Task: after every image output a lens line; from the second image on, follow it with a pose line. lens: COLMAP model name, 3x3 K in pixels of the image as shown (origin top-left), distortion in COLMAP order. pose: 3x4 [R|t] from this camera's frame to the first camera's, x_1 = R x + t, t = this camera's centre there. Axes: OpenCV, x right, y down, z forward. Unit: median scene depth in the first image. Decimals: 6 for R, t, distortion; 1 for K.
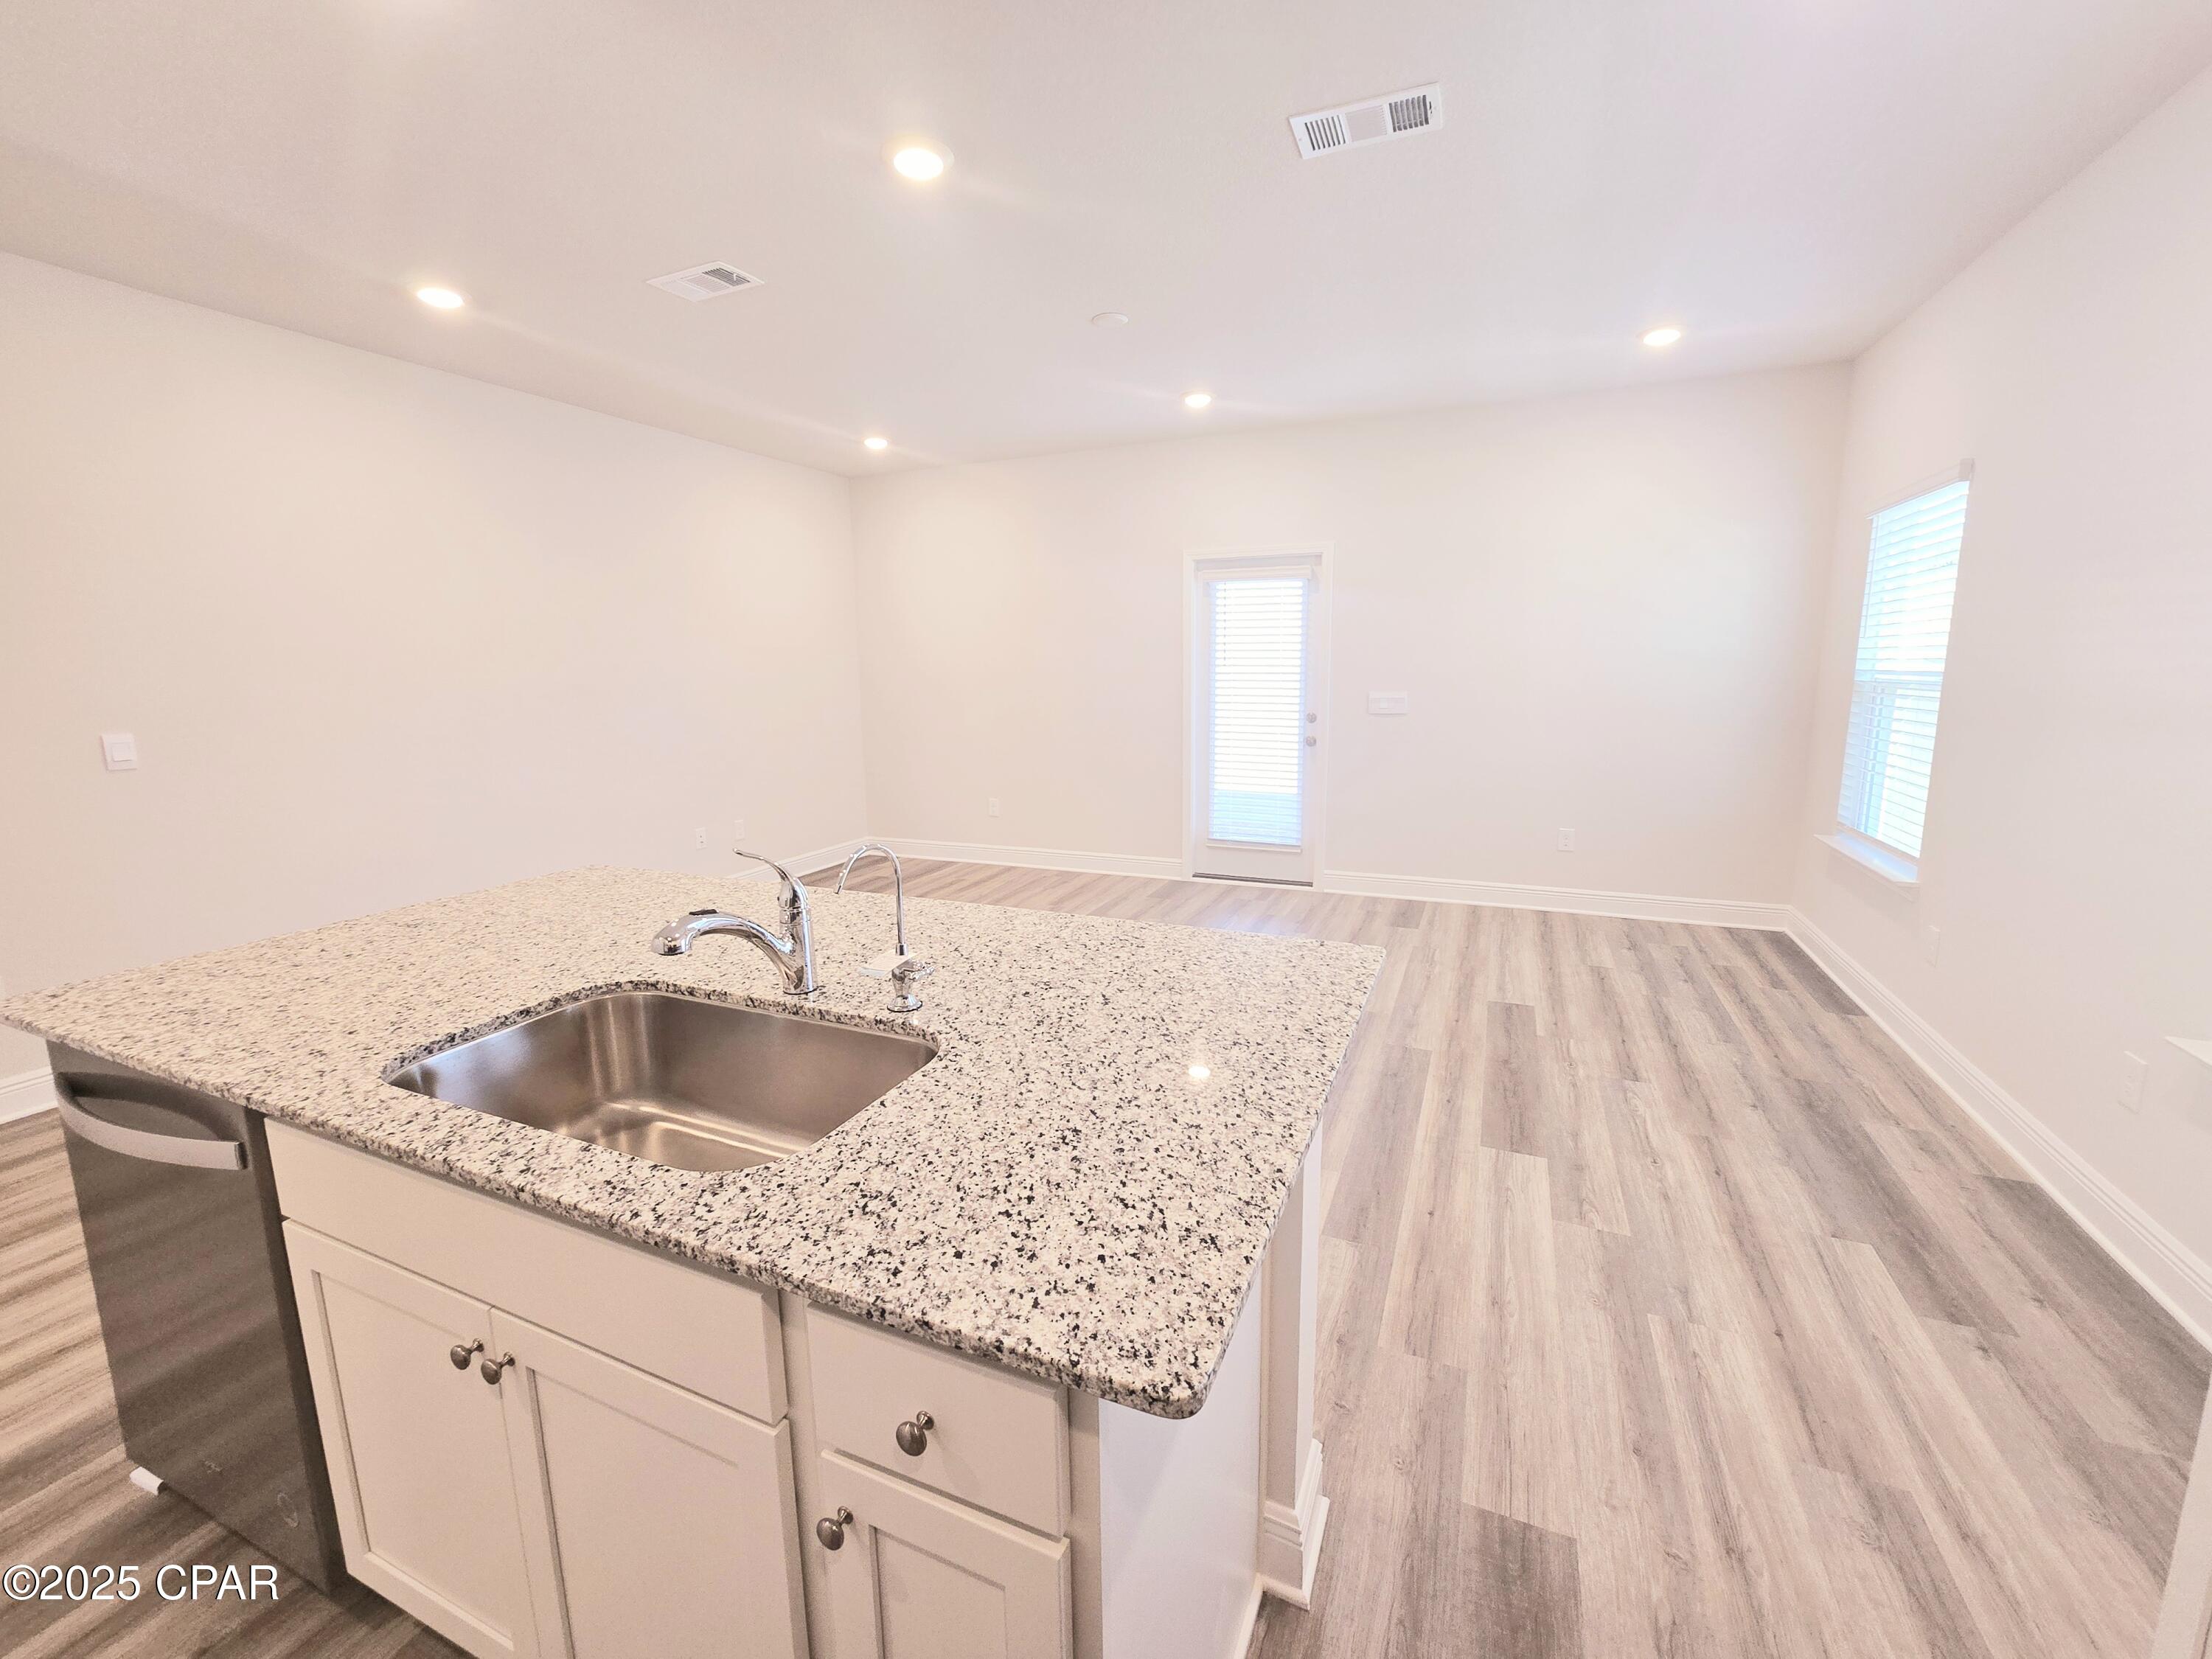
lens RADIAL K [[903.2, 0, 1106.7], [0, 903.2, 813.4], [0, 0, 1]] dist [-0.003281, 0.000078]
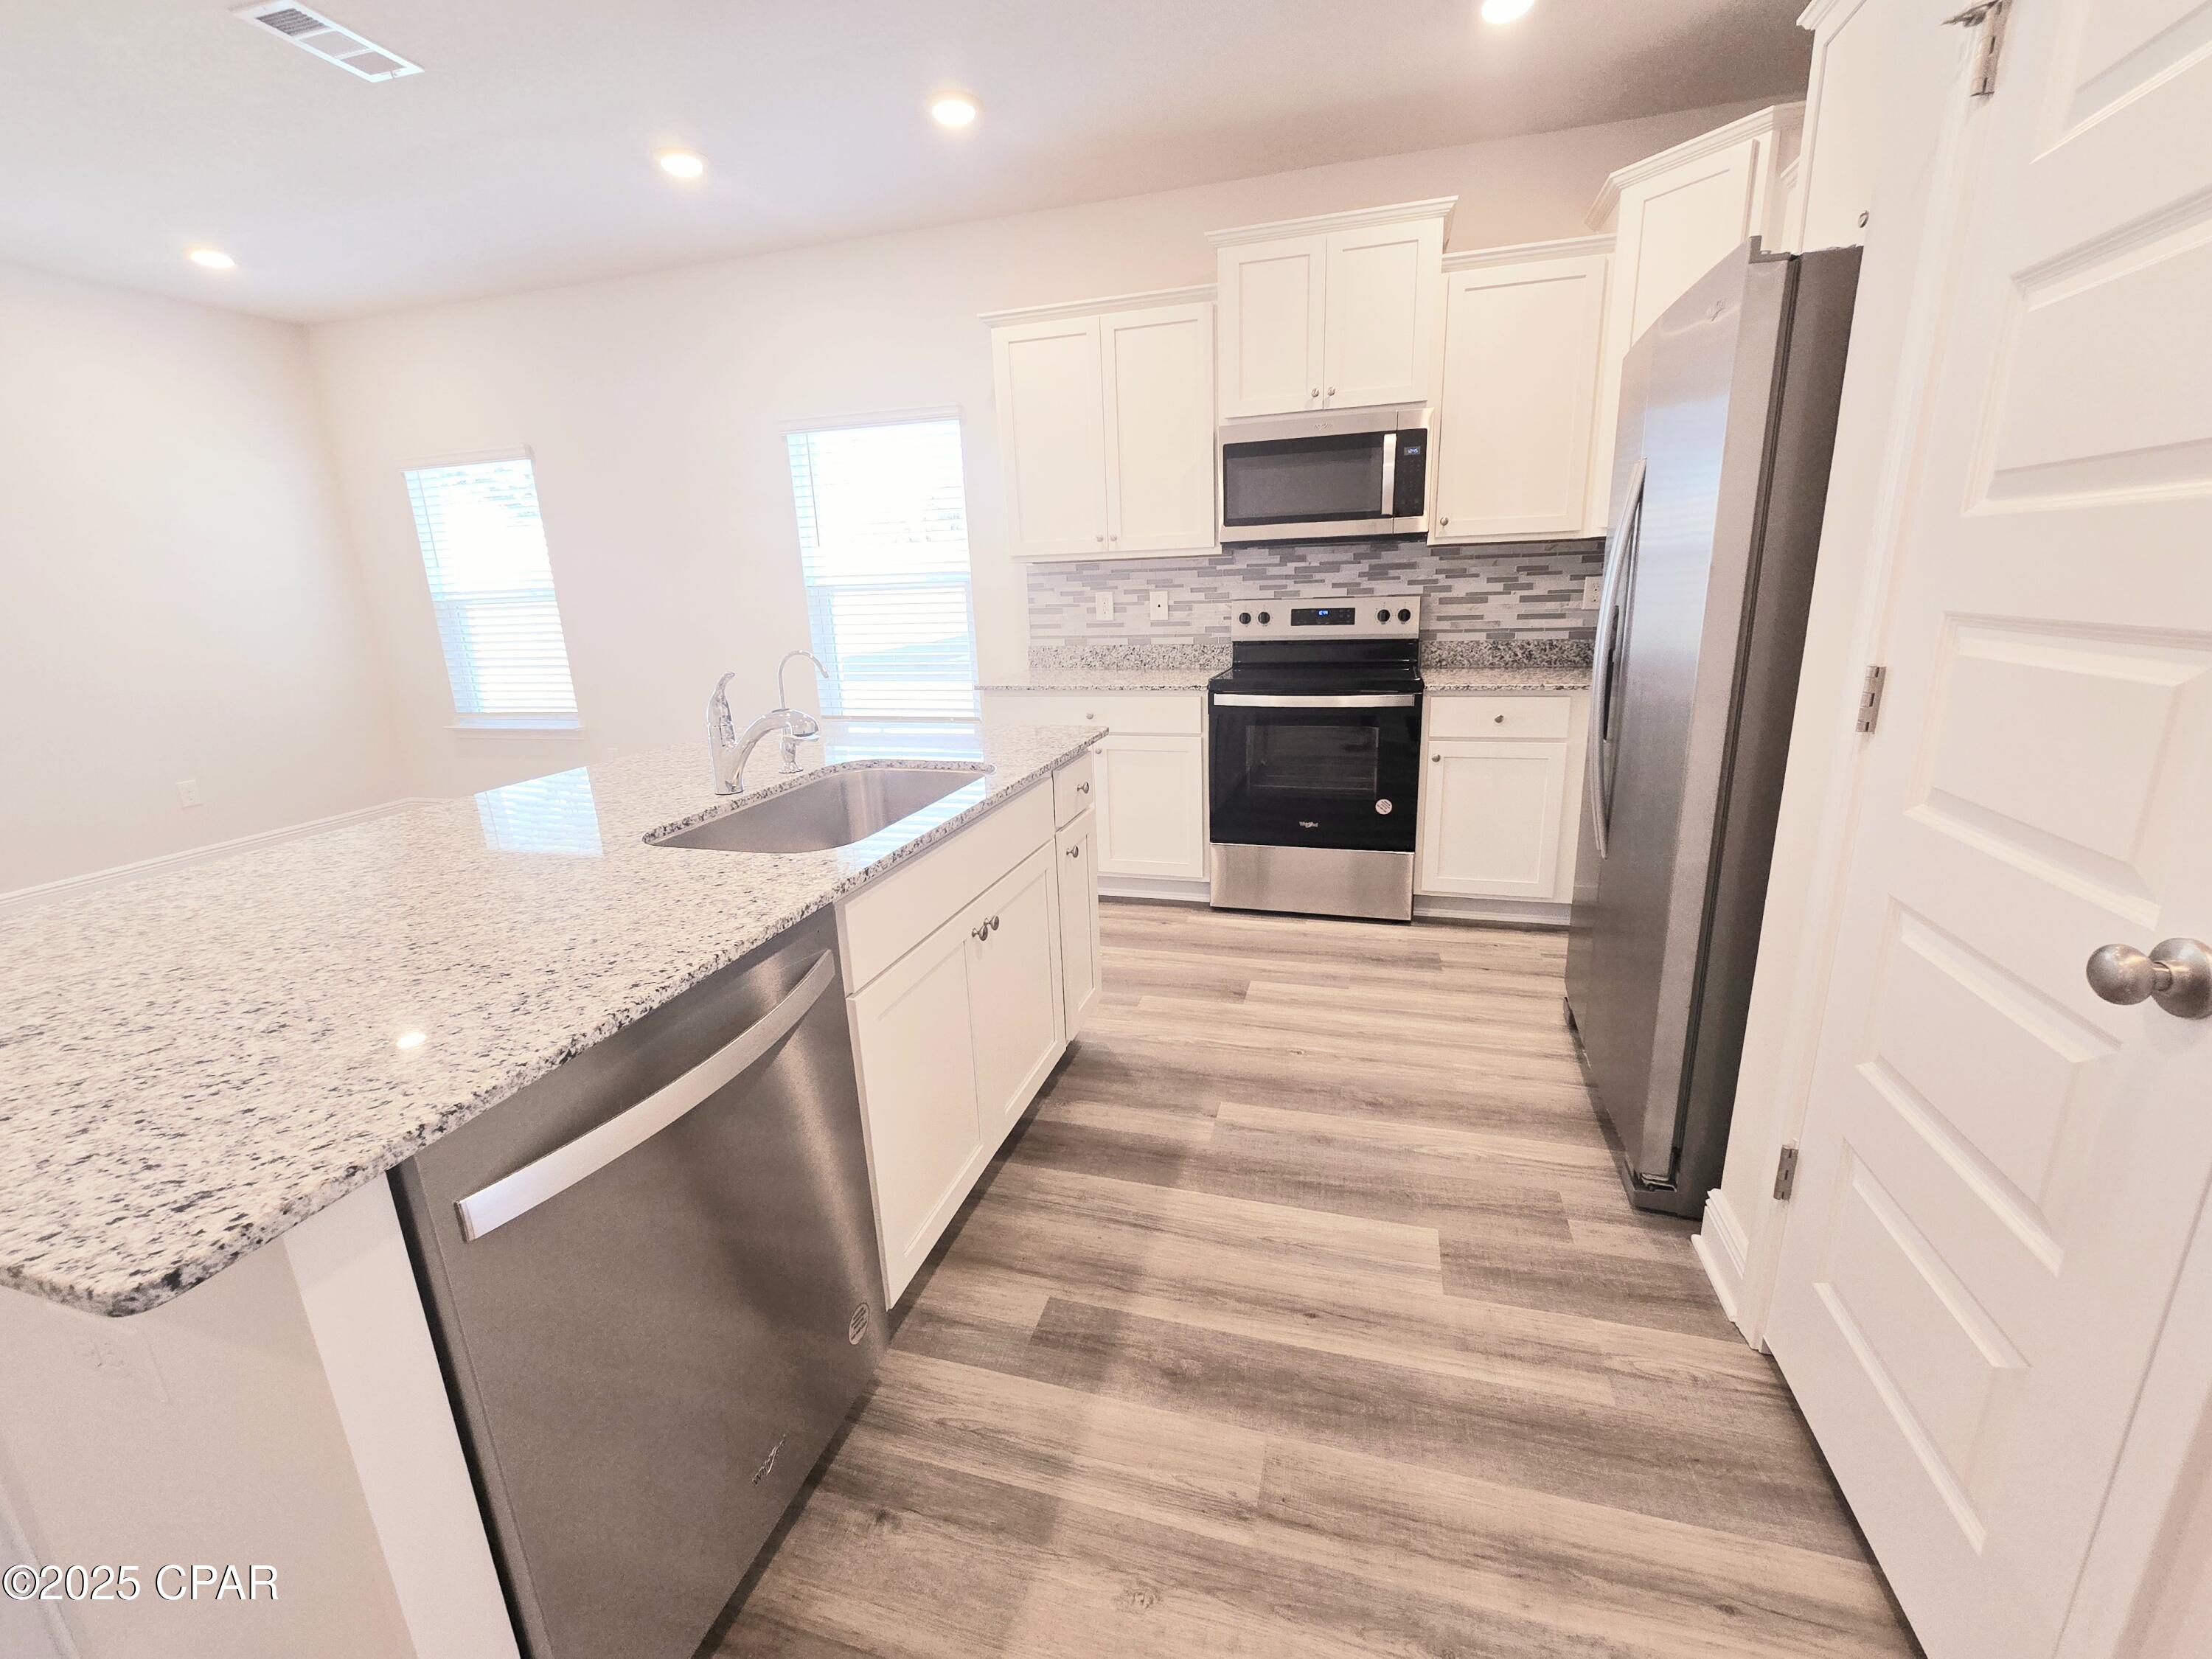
lens RADIAL K [[903.2, 0, 1115.2], [0, 903.2, 810.3], [0, 0, 1]] dist [0.000541, 0.000100]
pose [[-0.124553, -0.230802, 0.964996, -1.447787], [0.202860, 0.946102, 0.252466, 0.010764], [-0.971254, 0.227205, -0.071019, 0.520017]]
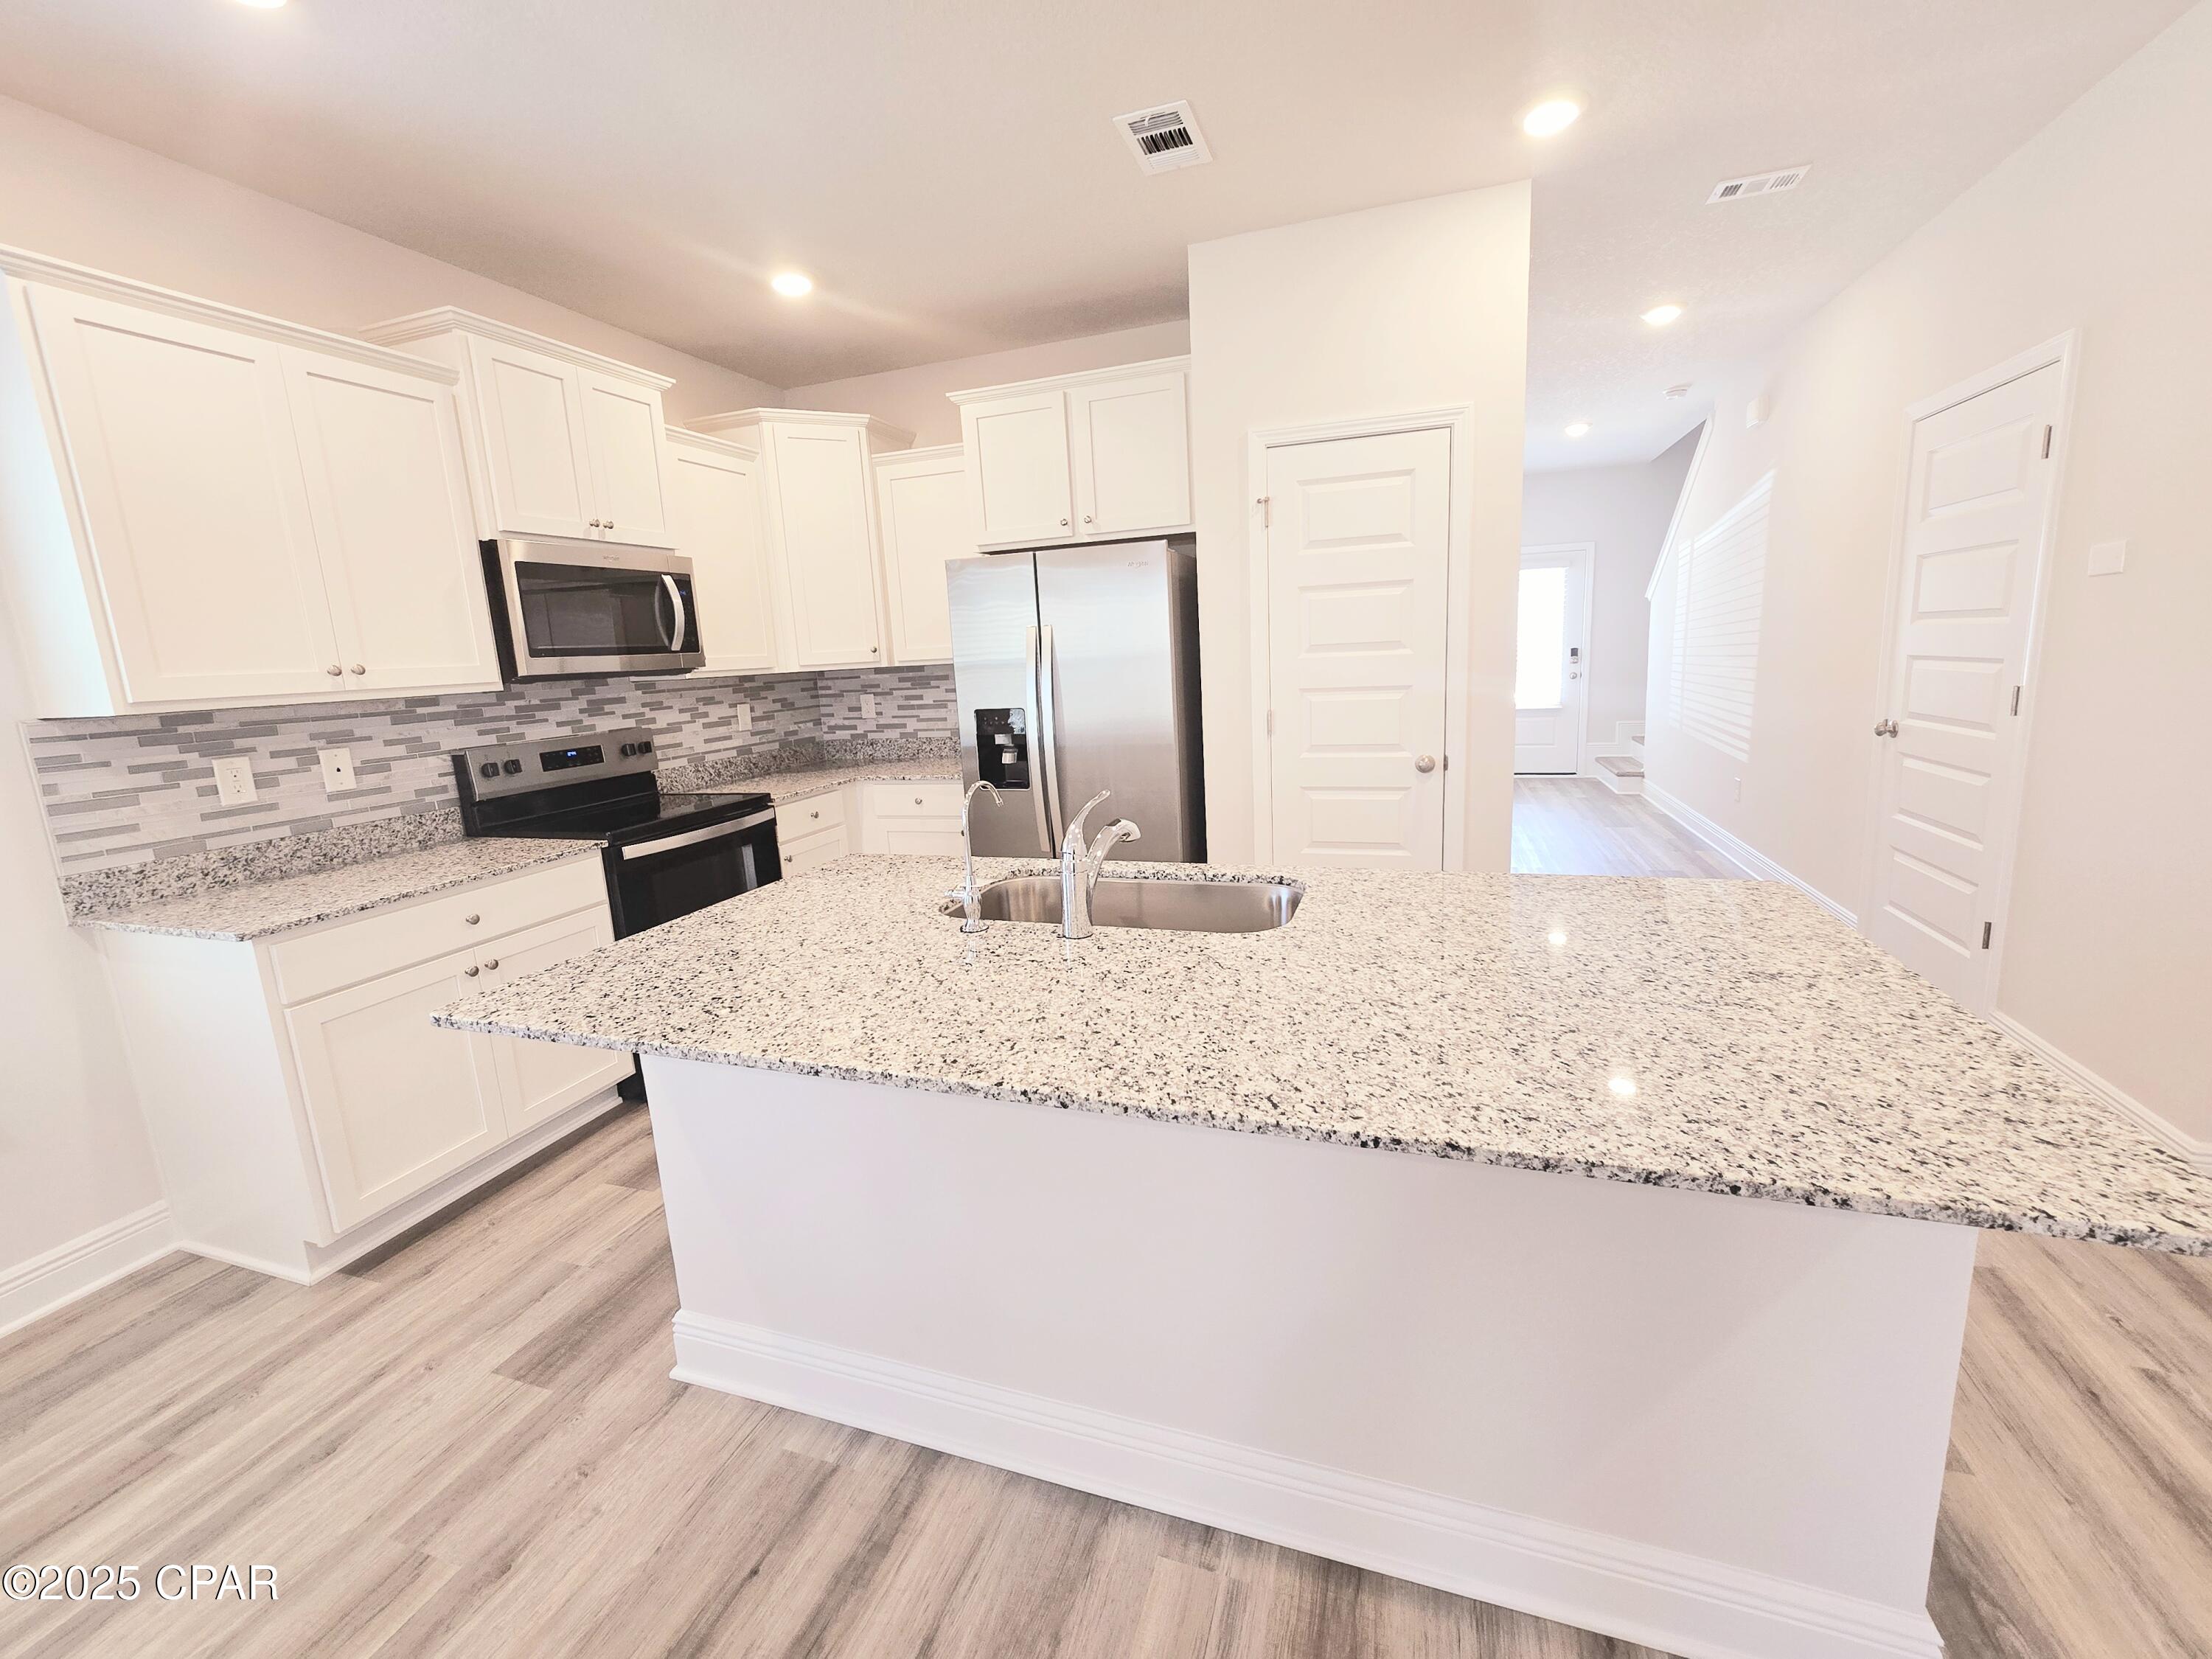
lens RADIAL K [[903.2, 0, 1106.7], [0, 903.2, 813.4], [0, 0, 1]] dist [-0.003281, 0.000078]
pose [[-0.994729, 0.079084, -0.065270, -0.281995], [0.052173, 0.938327, 0.341789, -0.280095], [0.088275, 0.336582, -0.937507, 1.772672]]
